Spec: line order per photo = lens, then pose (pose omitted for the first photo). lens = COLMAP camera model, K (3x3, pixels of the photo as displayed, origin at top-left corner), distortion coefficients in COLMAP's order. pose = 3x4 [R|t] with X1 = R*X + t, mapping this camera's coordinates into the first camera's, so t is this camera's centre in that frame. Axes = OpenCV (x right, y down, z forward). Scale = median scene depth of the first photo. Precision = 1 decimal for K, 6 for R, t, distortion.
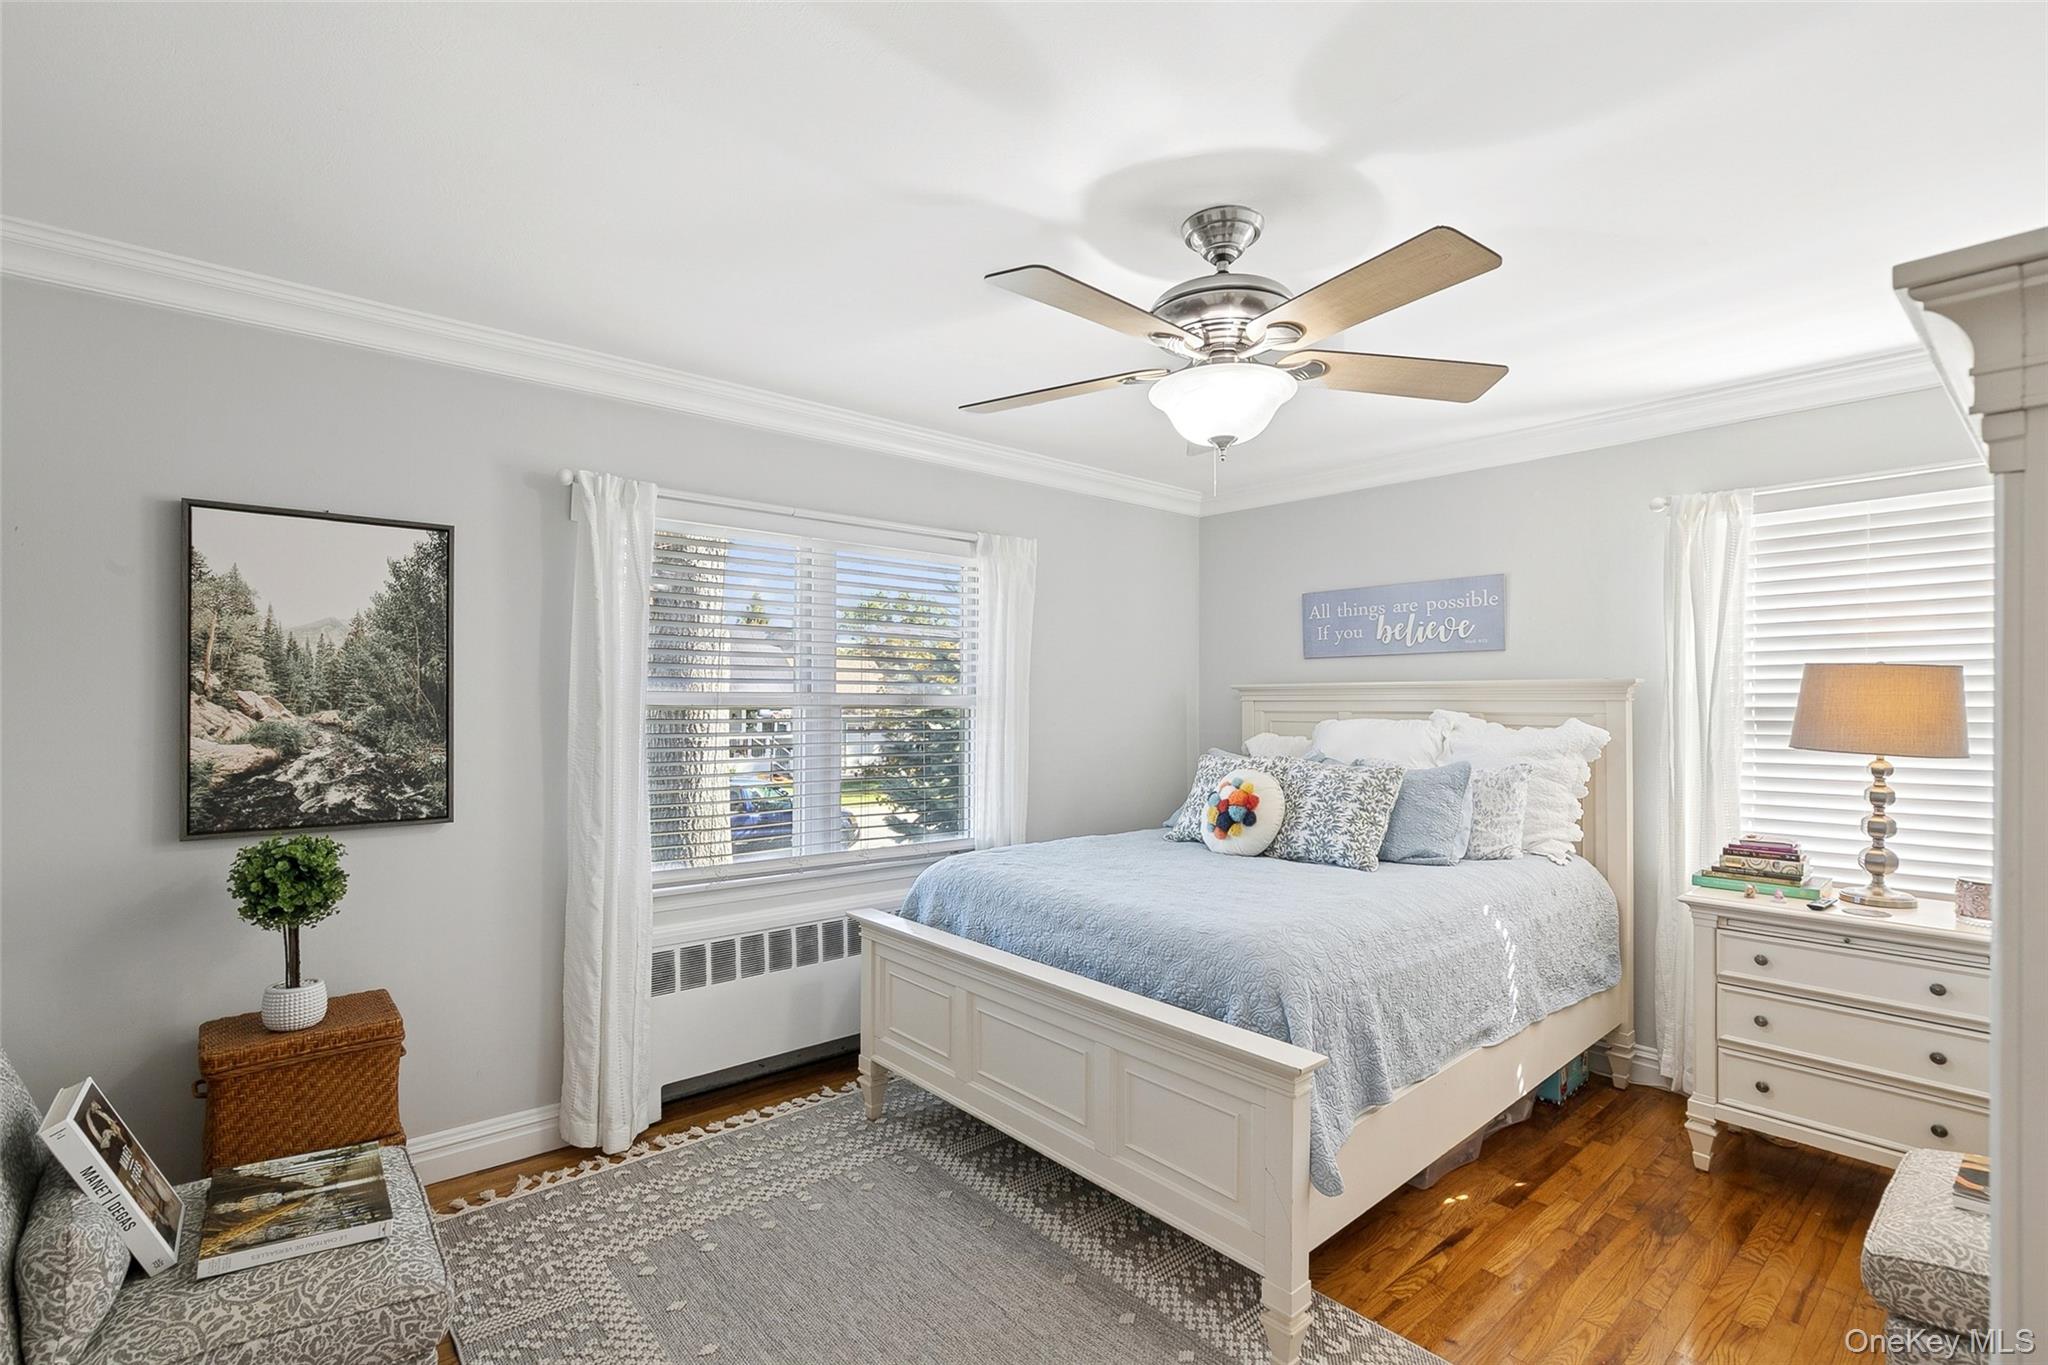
lens RADIAL K [[926.7, 0, 1024.0], [0, 926.7, 682.5], [0, 0, 1]] dist [-0.013594, 0.000281]
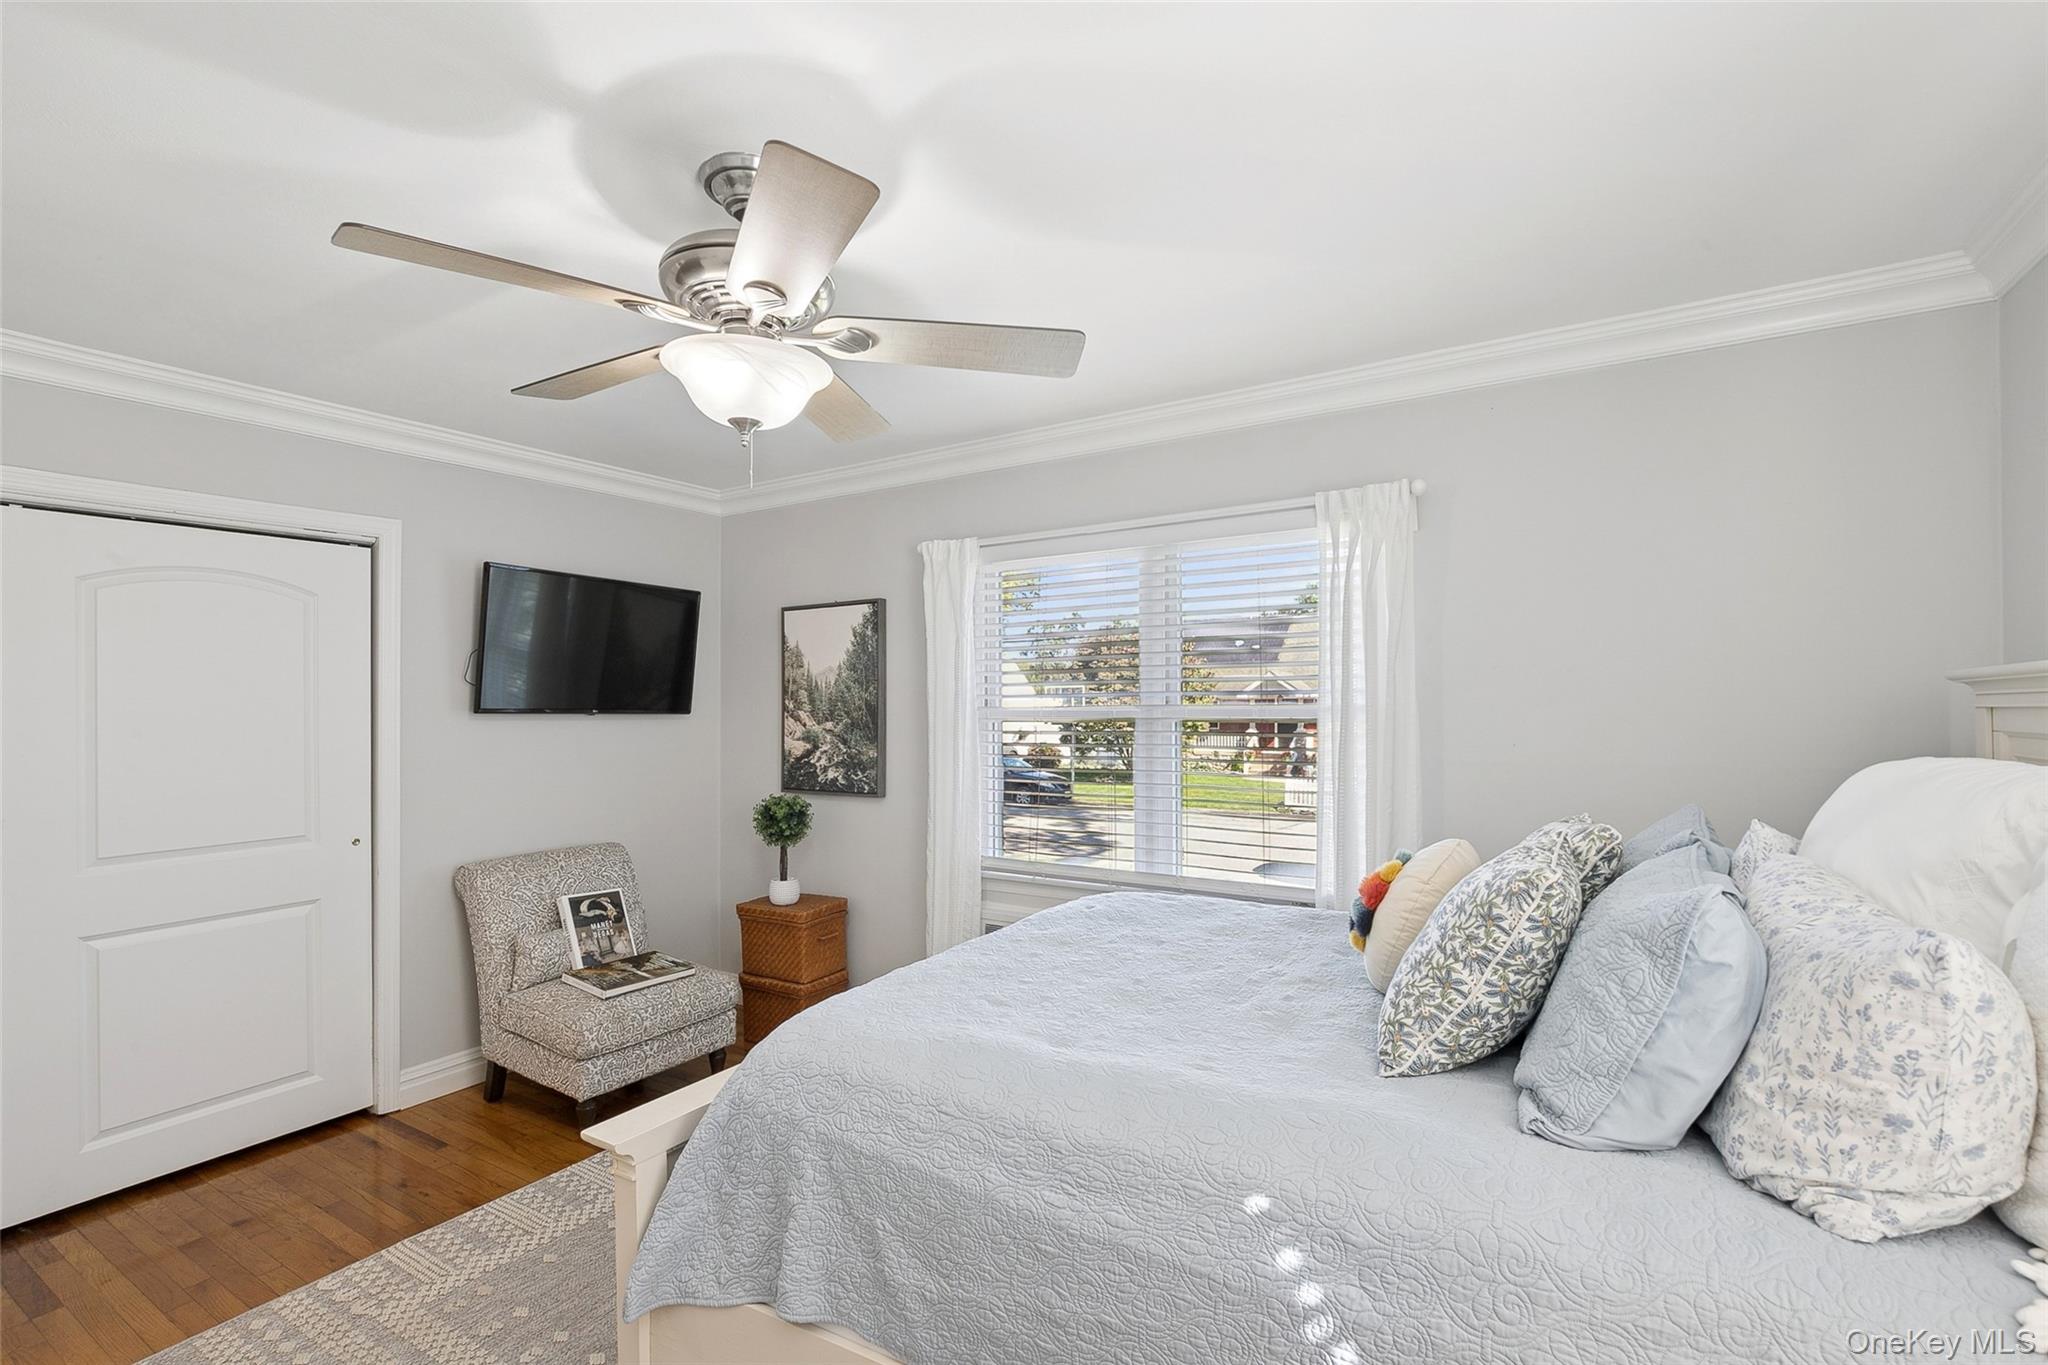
lens RADIAL K [[926.7, 0, 1024.0], [0, 926.7, 682.5], [0, 0, 1]] dist [-0.013594, 0.000281]
pose [[0.308136, -0.032889, -0.950774, 0.948190], [0.030951, 0.999220, -0.024534, 0.011193], [0.950839, -0.021867, 0.308914, 0.825804]]
